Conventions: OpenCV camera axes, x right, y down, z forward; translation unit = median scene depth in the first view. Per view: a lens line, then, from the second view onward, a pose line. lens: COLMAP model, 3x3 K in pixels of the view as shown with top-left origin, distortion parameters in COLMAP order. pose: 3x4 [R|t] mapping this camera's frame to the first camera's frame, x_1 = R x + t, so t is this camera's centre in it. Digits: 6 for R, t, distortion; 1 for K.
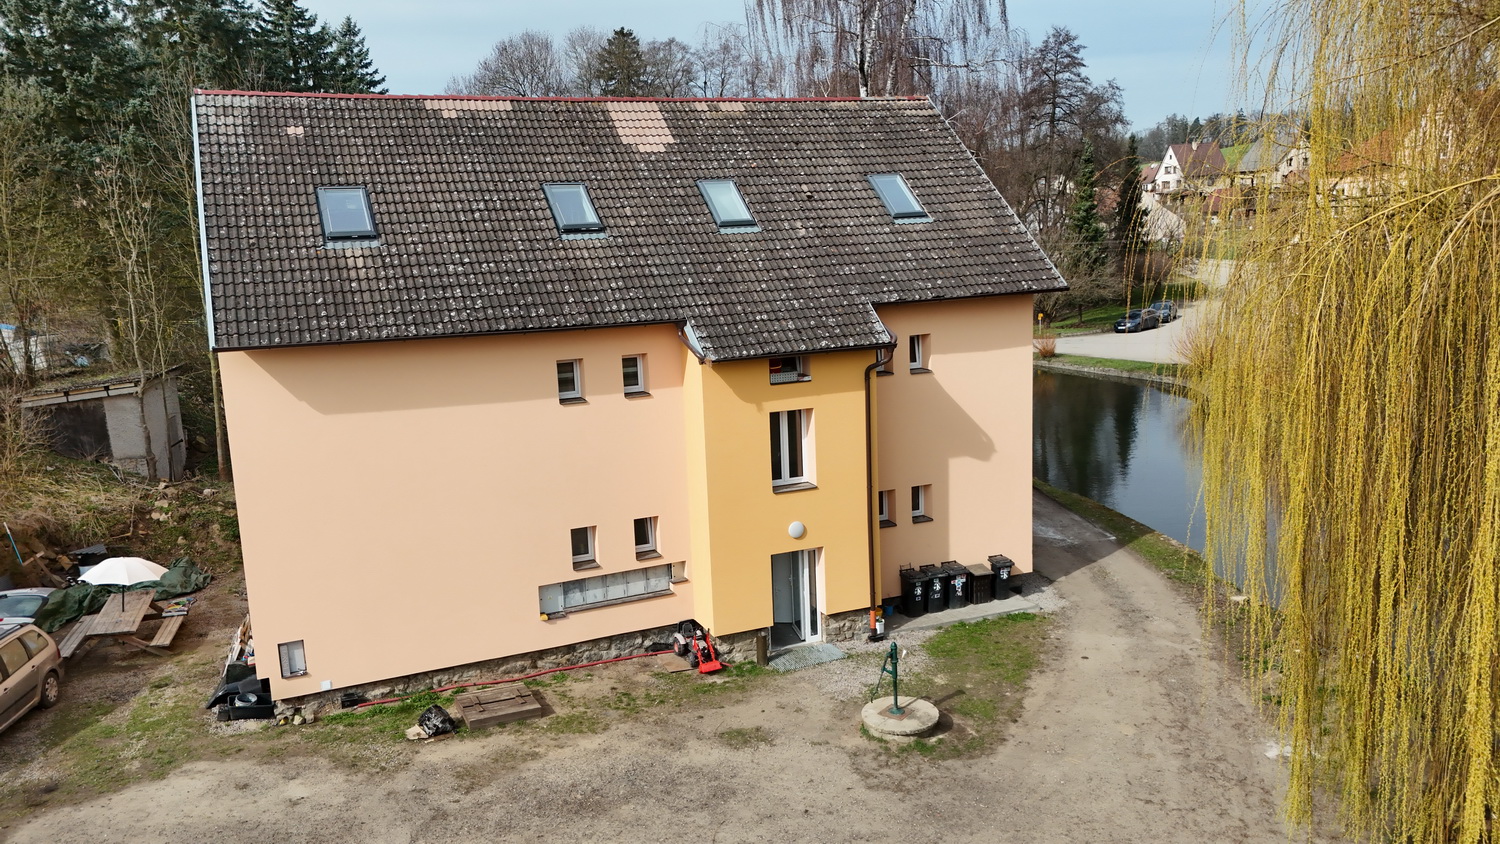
lens RADIAL K [[1104.2, 0, 750.0], [0, 1104.2, 422.0], [0, 0, 1]] dist [0.047301, -0.053679]
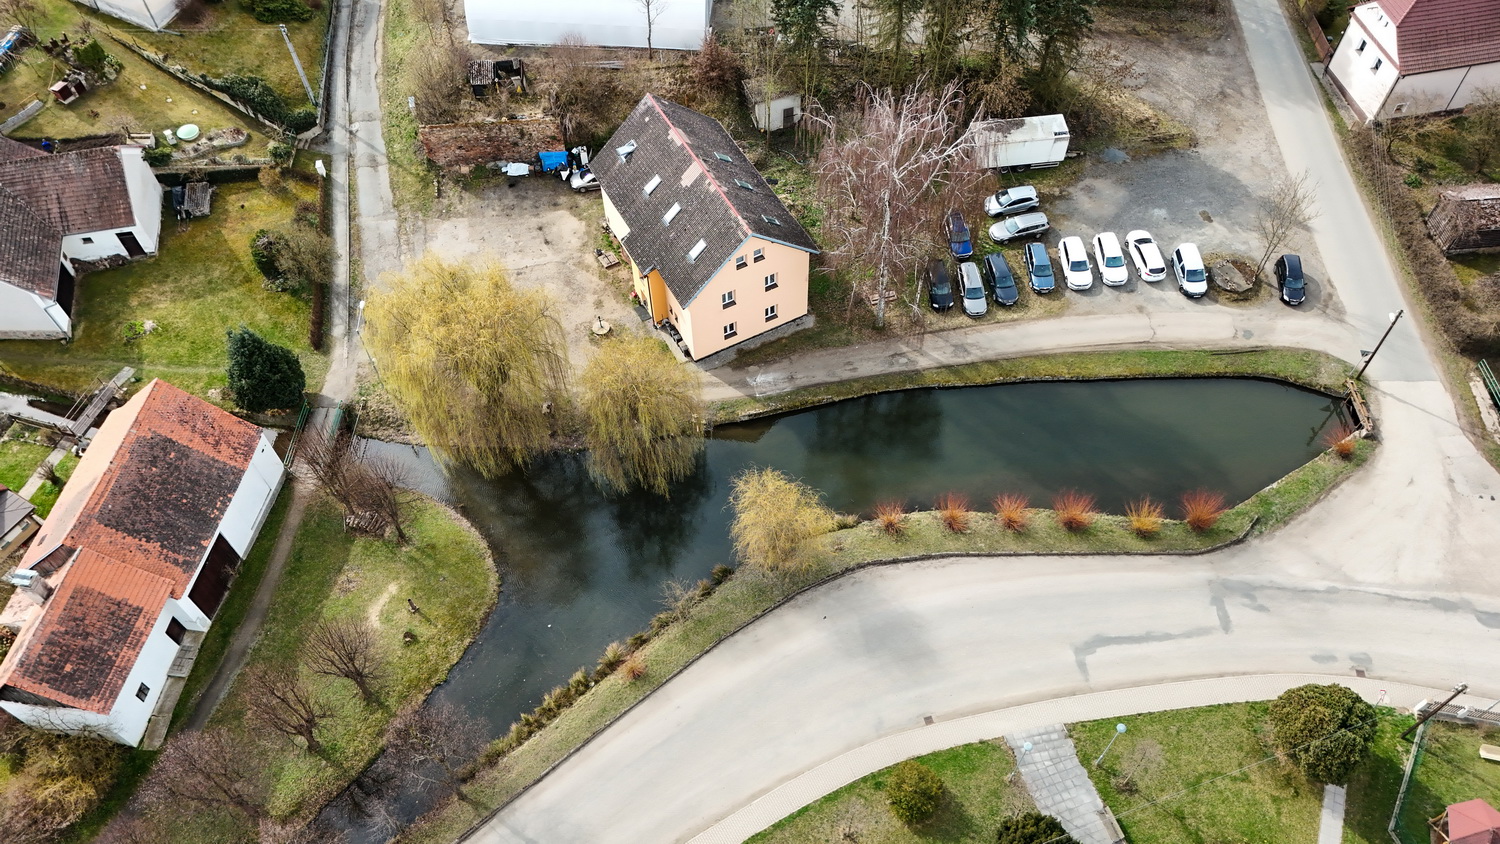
lens RADIAL K [[1104.2, 0, 750.0], [0, 1104.2, 422.0], [0, 0, 1]] dist [0.047301, -0.053679]
pose [[0.080836, 0.829717, -0.552300, 2.909559], [-0.160452, 0.557719, 0.814374, -3.196322], [0.983728, 0.022787, 0.178213, 0.782916]]
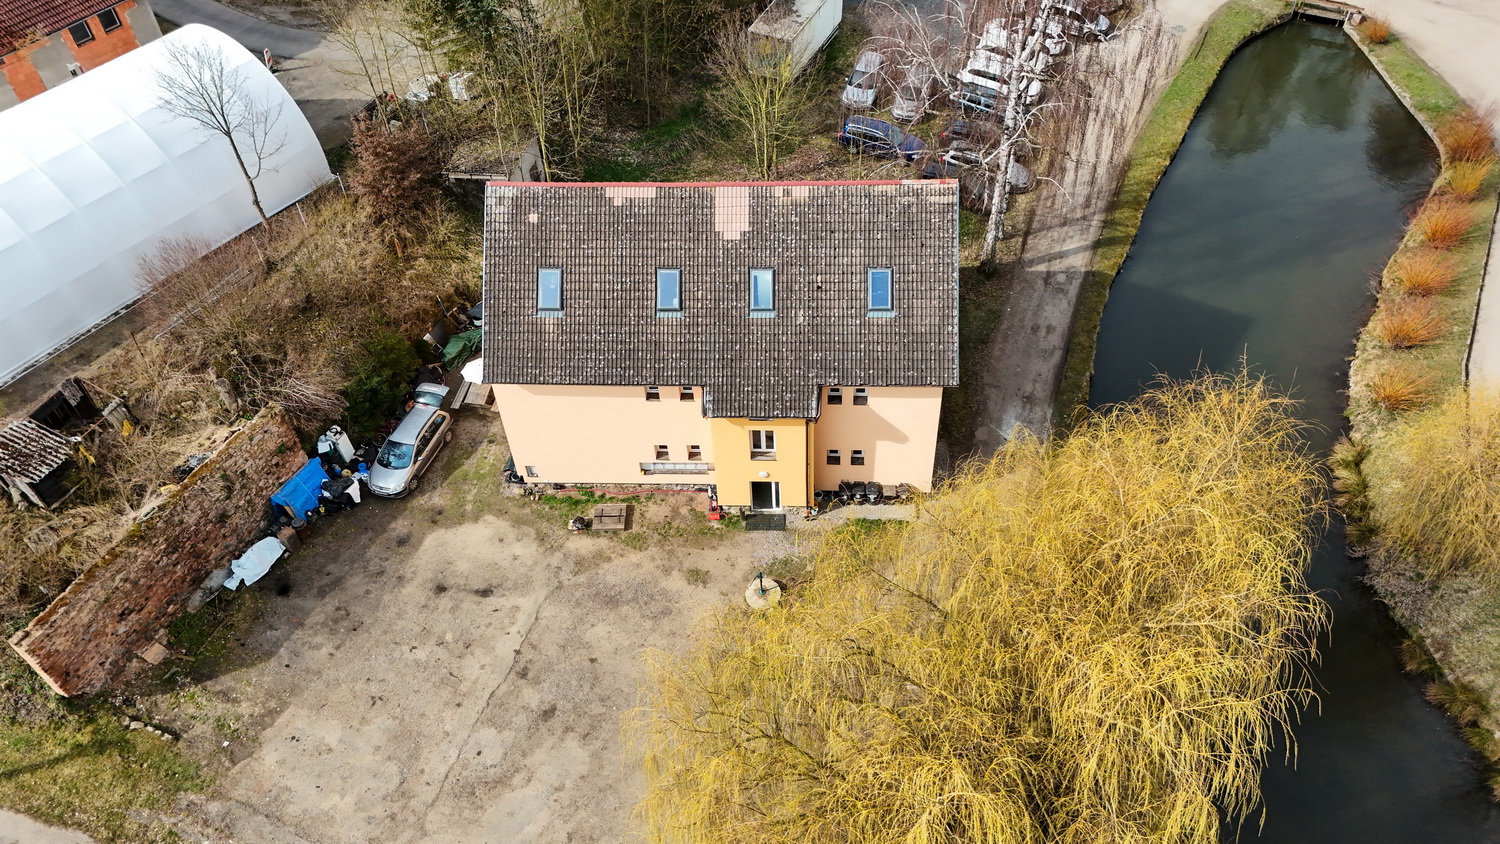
lens RADIAL K [[1104.2, 0, 750.0], [0, 1104.2, 422.0], [0, 0, 1]] dist [0.047301, -0.053679]
pose [[0.899539, 0.317894, -0.299621, 0.634544], [-0.070868, 0.782993, 0.617981, -1.295131], [0.431053, -0.534664, 0.726861, -0.391608]]
